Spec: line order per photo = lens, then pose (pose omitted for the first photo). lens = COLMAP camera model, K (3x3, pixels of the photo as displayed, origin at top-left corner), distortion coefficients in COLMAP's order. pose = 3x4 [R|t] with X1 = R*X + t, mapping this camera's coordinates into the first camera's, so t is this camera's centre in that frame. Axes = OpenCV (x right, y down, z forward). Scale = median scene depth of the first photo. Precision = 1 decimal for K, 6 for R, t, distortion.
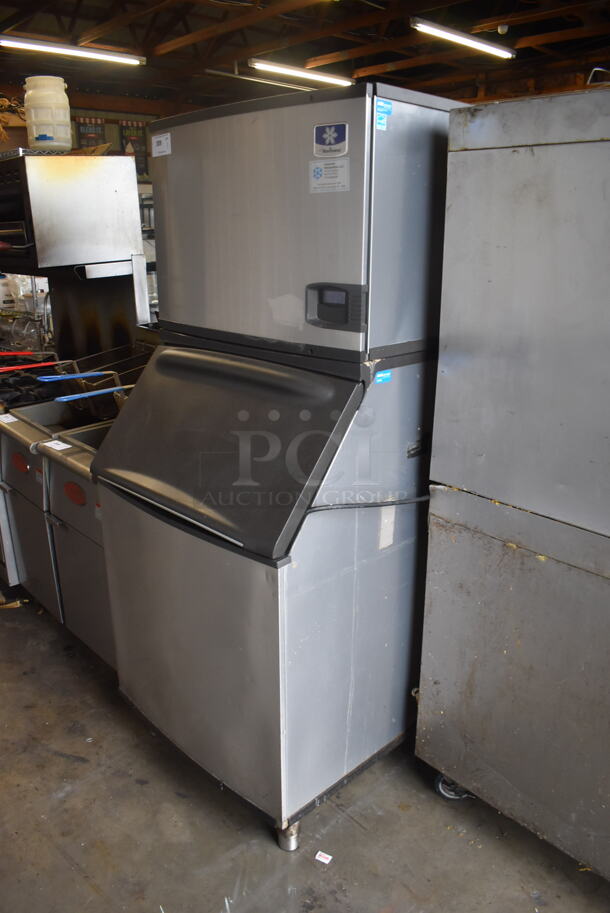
lens RADIAL K [[692.8, 0, 305.0], [0, 692.8, 456.5], [0, 0, 1]] dist [-0.097919, 0.006333]
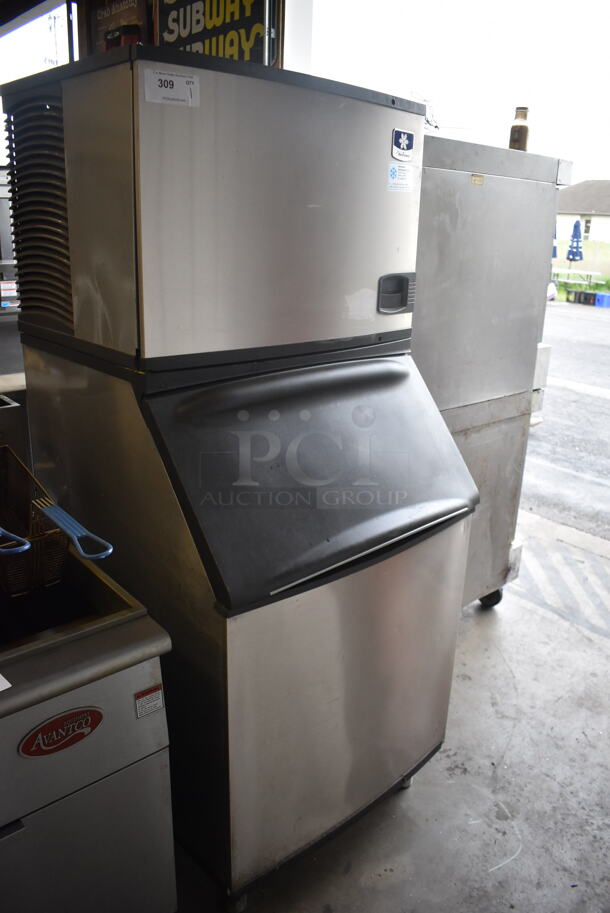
lens RADIAL K [[692.8, 0, 305.0], [0, 692.8, 456.5], [0, 0, 1]] dist [-0.097919, 0.006333]
pose [[0.052135, -0.326347, 0.943811, -1.132696], [0.287128, 0.910088, 0.298826, -0.360545], [-0.956472, 0.255416, 0.141151, 1.070889]]
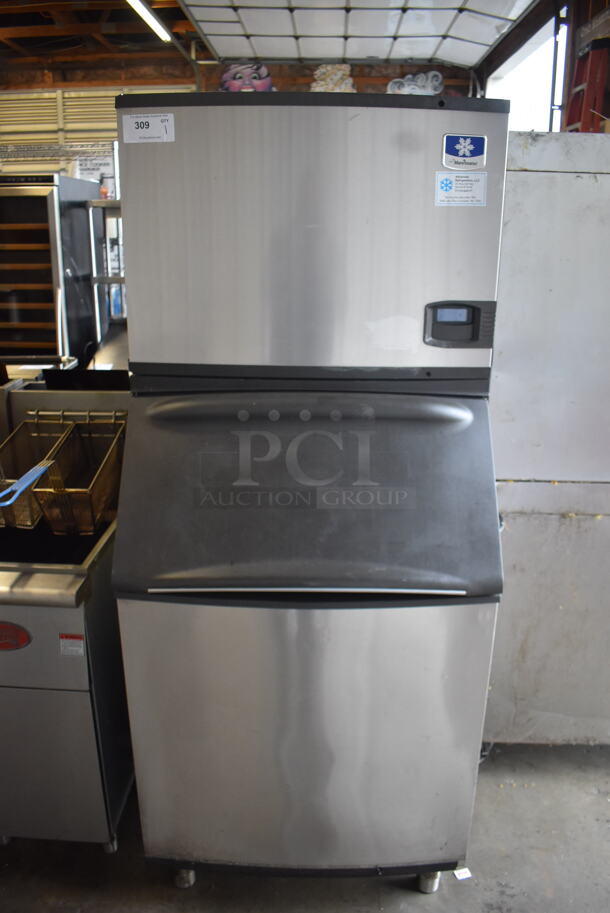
lens RADIAL K [[692.8, 0, 305.0], [0, 692.8, 456.5], [0, 0, 1]] dist [-0.097919, 0.006333]
pose [[0.716396, -0.216197, 0.663351, -0.802752], [0.214447, 0.972985, 0.085516, -0.169964], [-0.663919, 0.080991, 0.743406, 0.452944]]
